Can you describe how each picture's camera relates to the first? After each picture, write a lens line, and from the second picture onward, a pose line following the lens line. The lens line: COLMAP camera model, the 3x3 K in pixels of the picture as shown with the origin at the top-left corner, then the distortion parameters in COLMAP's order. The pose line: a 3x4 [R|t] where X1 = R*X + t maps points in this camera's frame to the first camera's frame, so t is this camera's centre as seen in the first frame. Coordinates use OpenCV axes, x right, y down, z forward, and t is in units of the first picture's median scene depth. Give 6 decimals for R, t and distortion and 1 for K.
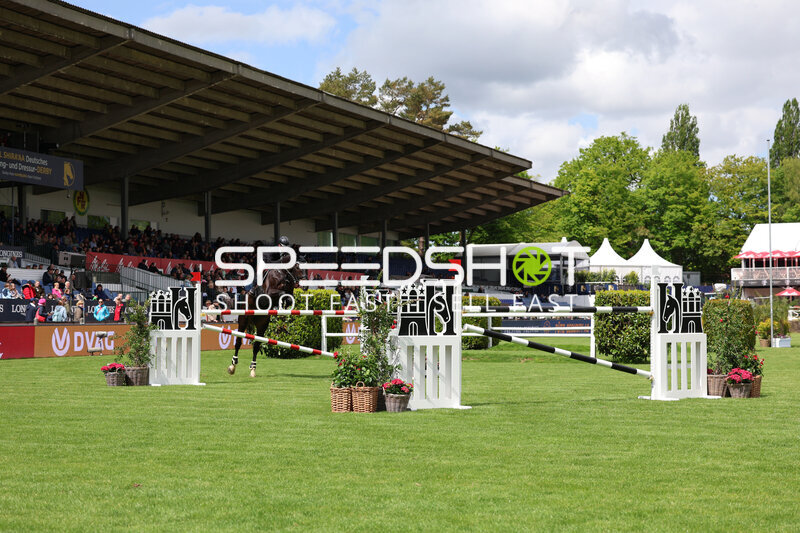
lens RADIAL K [[1619.3, 0, 391.5], [0, 1619.3, 264.7], [0, 0, 1]] dist [0.034769, -0.199333]
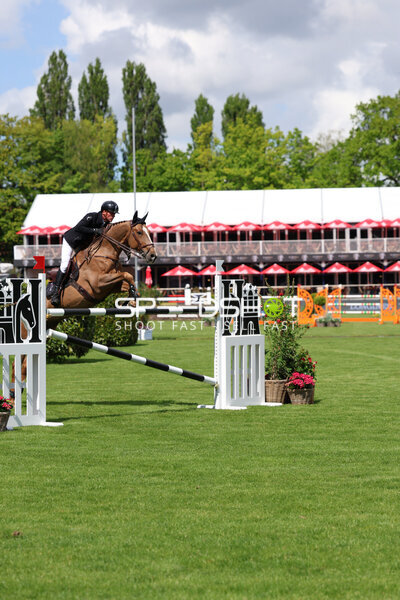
lens RADIAL K [[1925.9, 0, 200.0], [0, 1925.9, 300.0], [0, 0, 1]] dist [-0.078559, -0.000236]
pose [[0.937071, -0.005783, 0.349092, -0.187637], [-0.006121, 0.999437, 0.032987, -0.011082], [-0.349086, -0.033048, 0.936508, -0.004195]]
